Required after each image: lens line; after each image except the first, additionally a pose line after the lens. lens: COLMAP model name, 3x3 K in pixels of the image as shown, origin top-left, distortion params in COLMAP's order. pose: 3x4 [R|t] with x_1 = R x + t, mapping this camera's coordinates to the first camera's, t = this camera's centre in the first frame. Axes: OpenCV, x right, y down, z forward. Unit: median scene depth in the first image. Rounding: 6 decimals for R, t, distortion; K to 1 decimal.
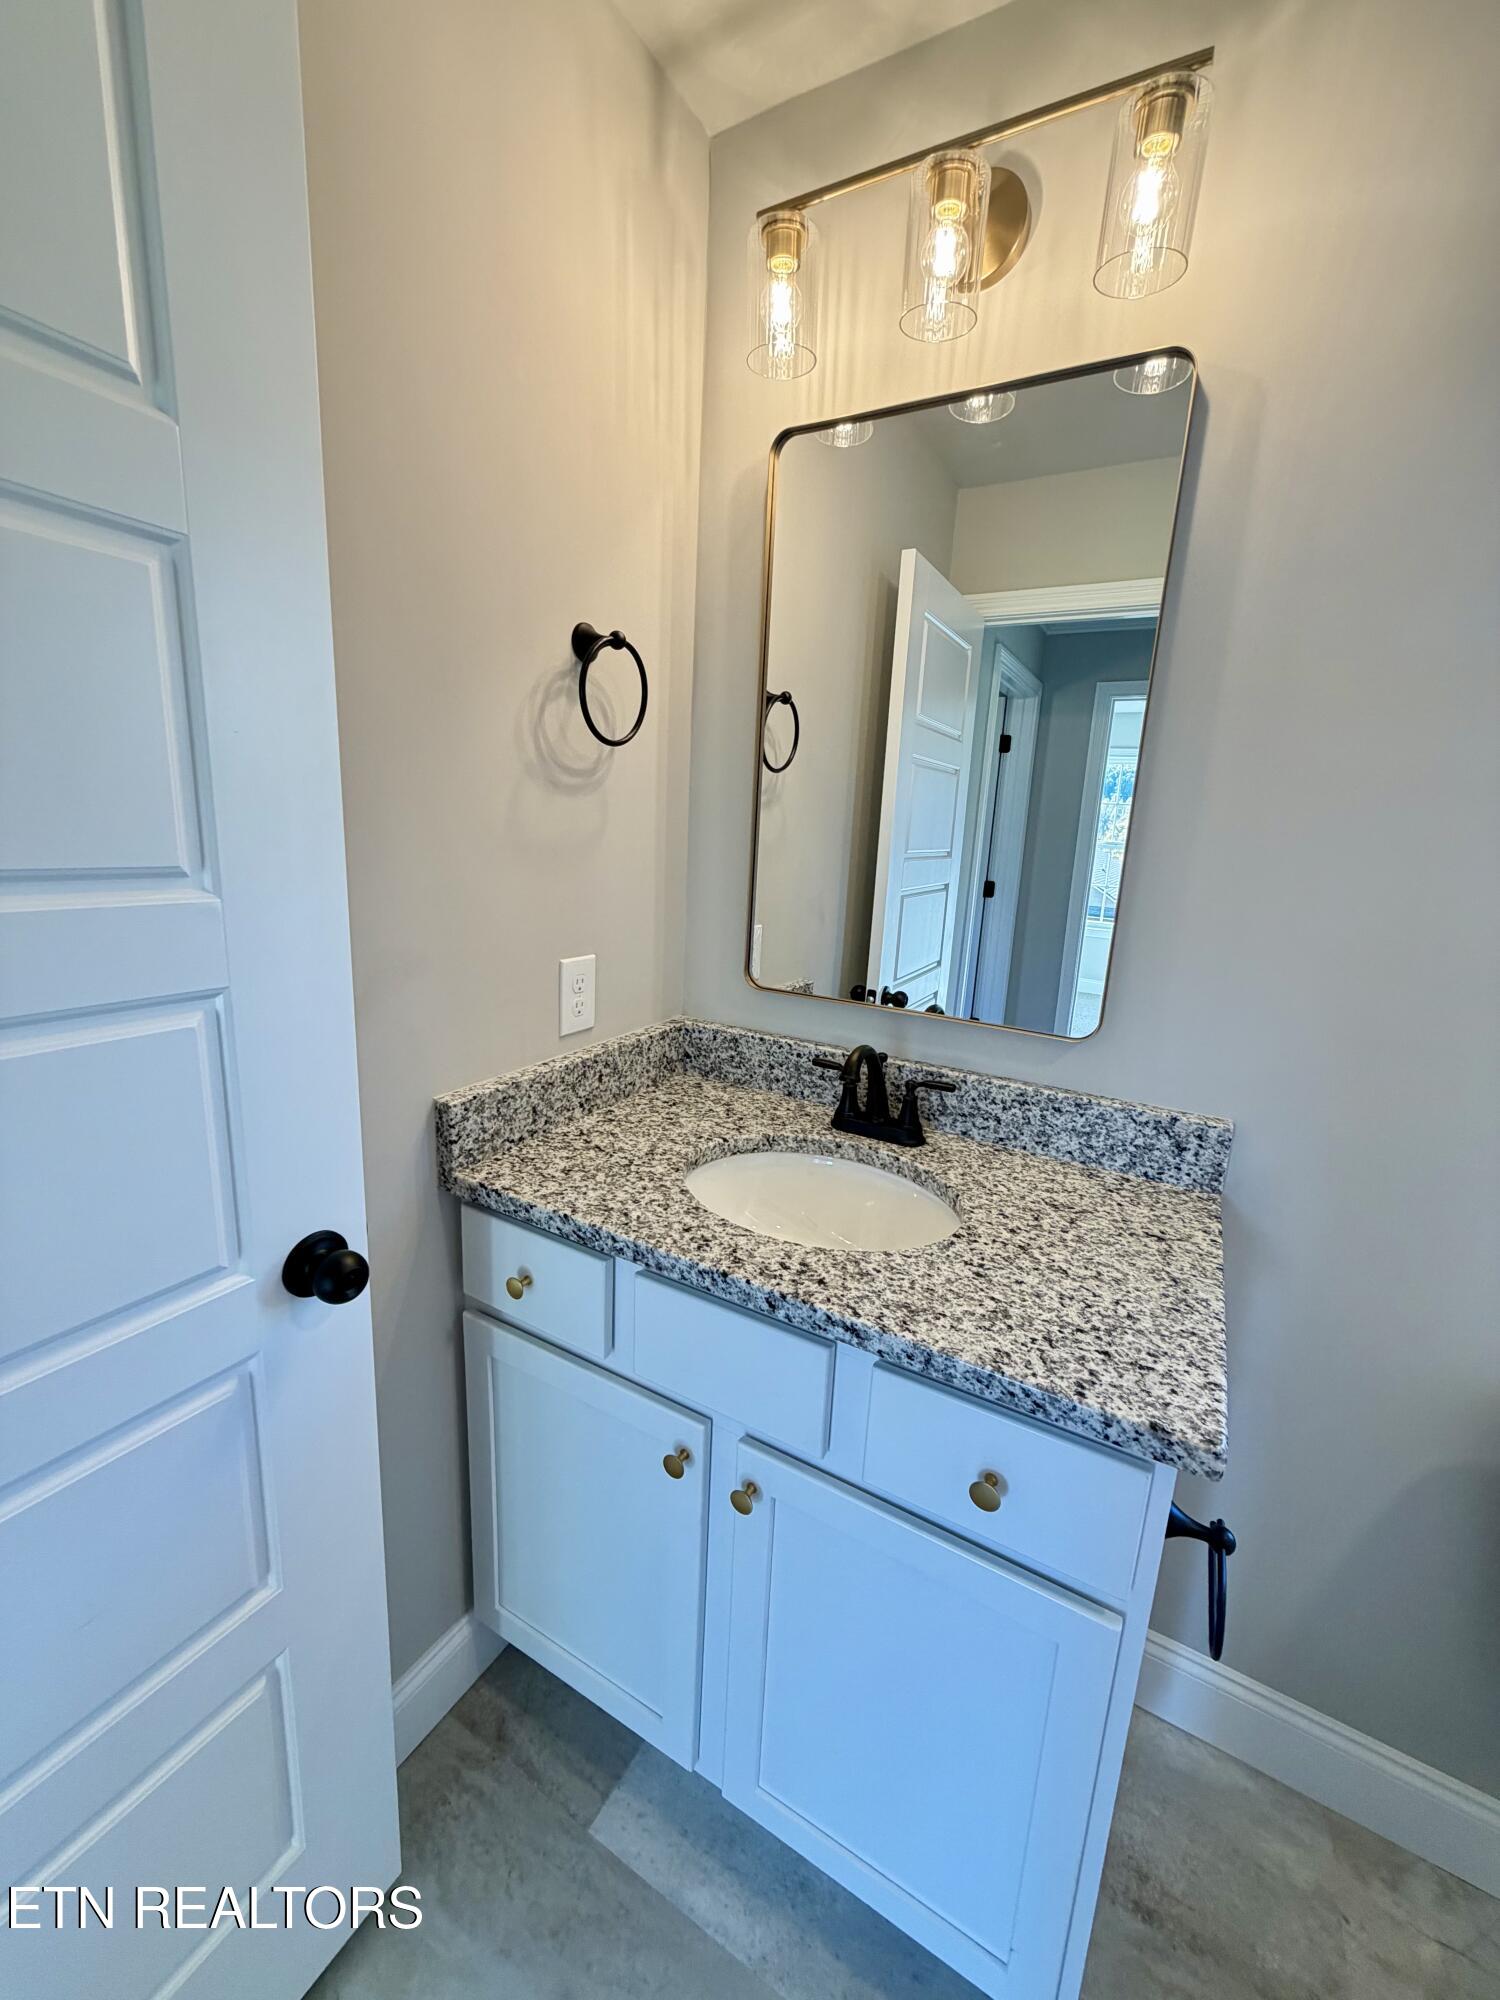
lens RADIAL K [[797.0, 0, 749.7], [0, 797.0, 994.1], [0, 0, 1]] dist [-0.000862, 0.000000]
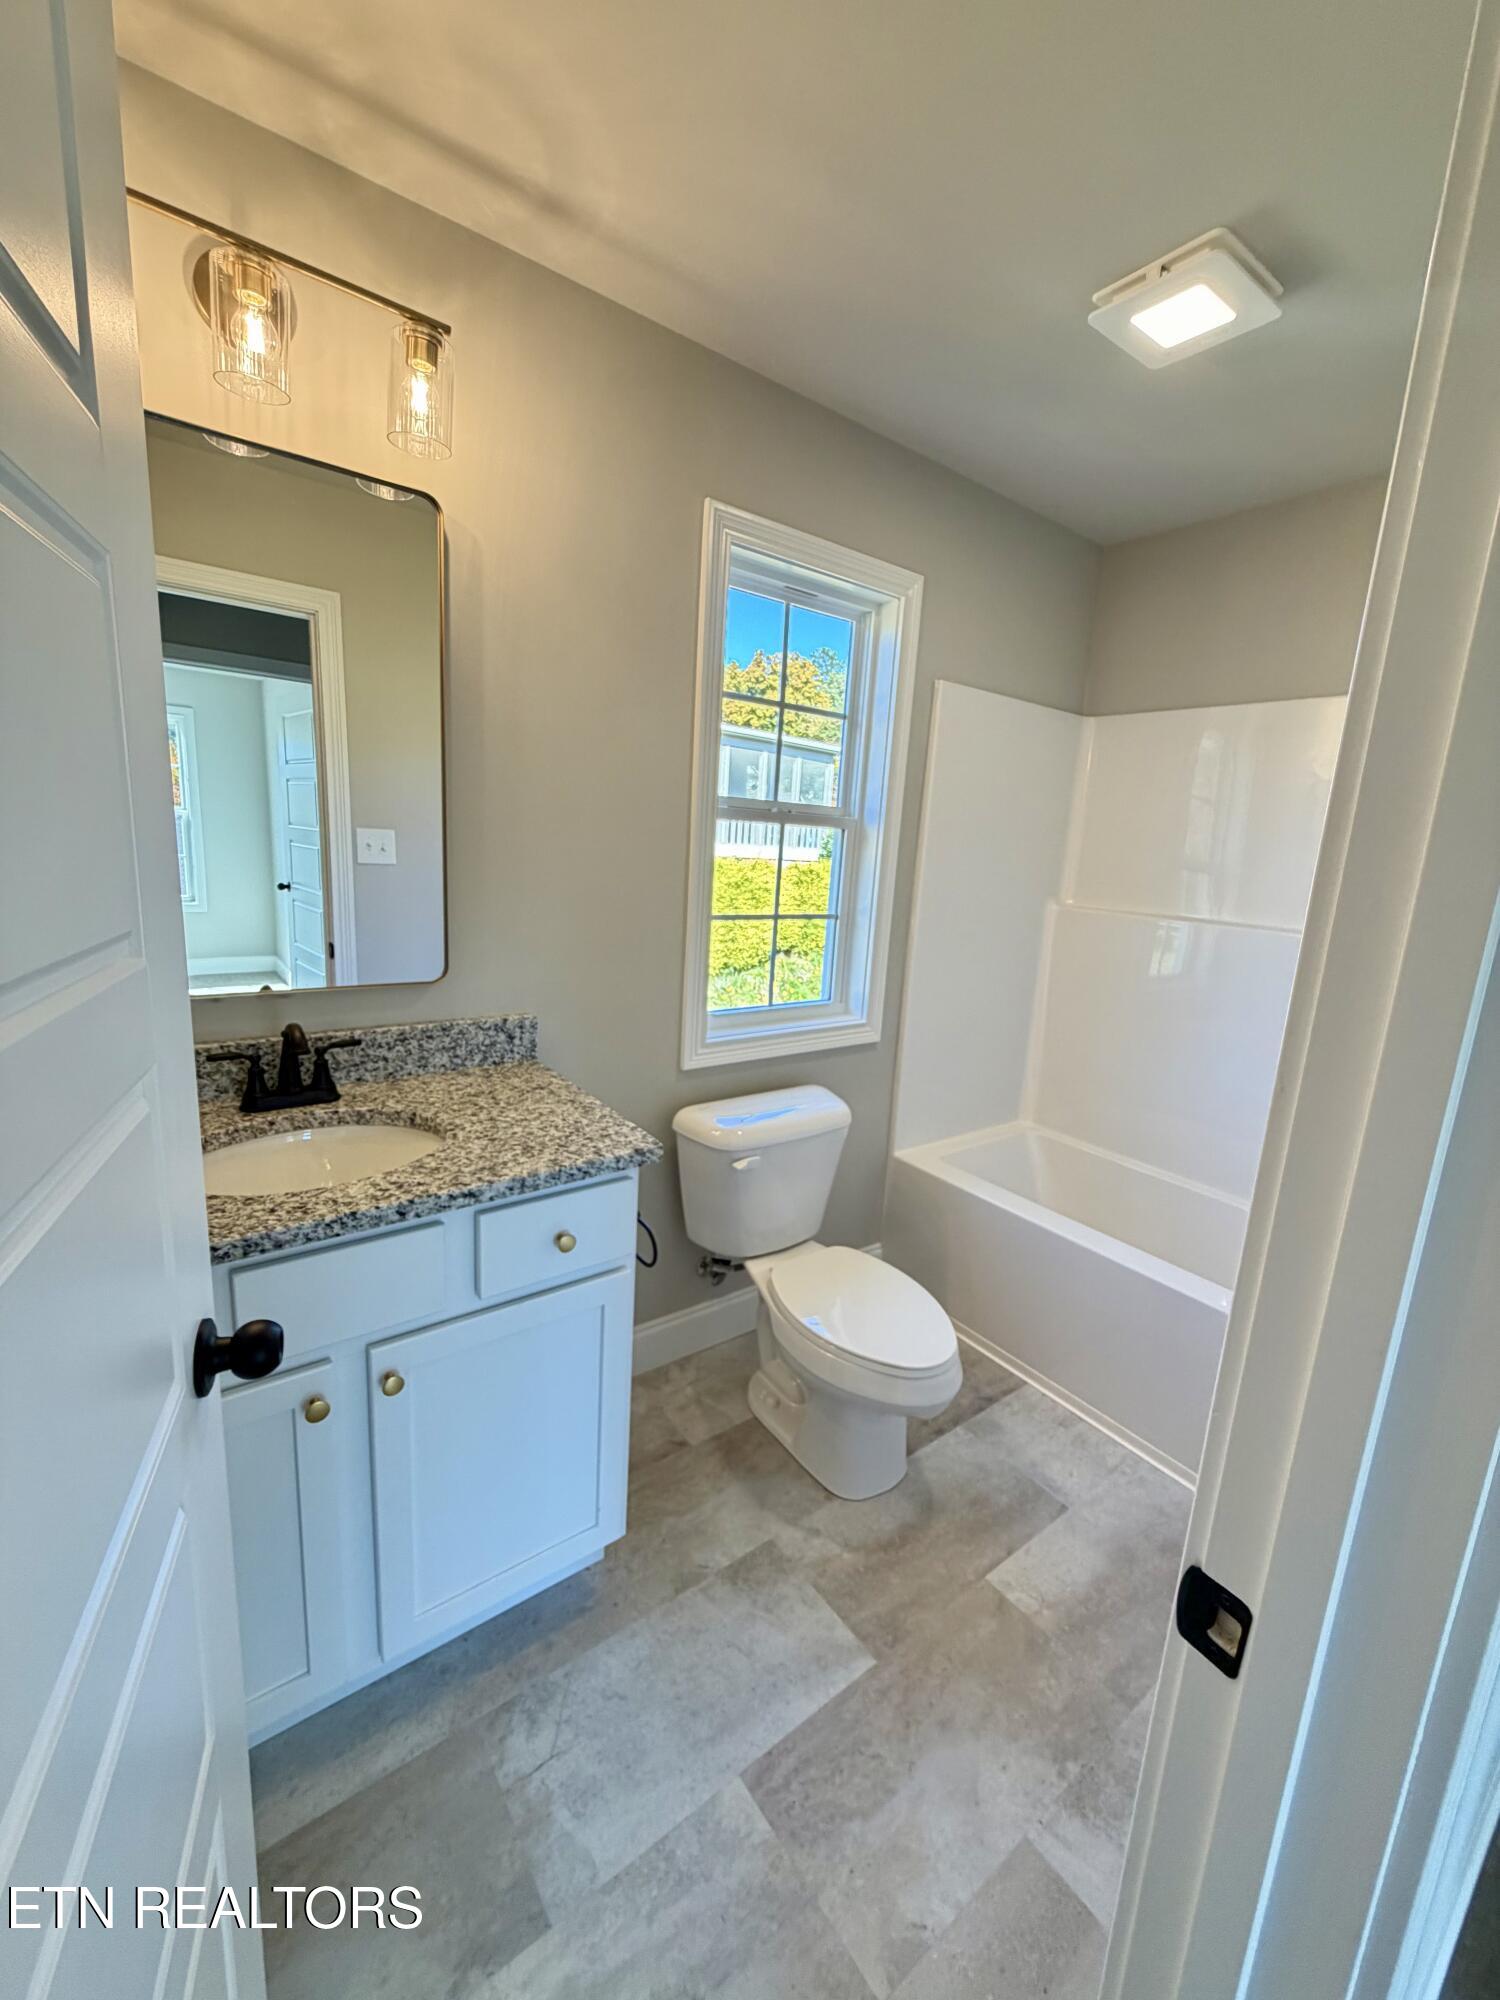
lens RADIAL K [[795.7, 0, 752.1], [0, 795.7, 996.3], [0, 0, 1]] dist [-0.000816, 0.000595]
pose [[0.396424, -0.205352, 0.894806, -0.618022], [0.156040, 0.975553, 0.154753, -0.047046], [-0.904709, 0.078278, 0.418776, -0.058012]]
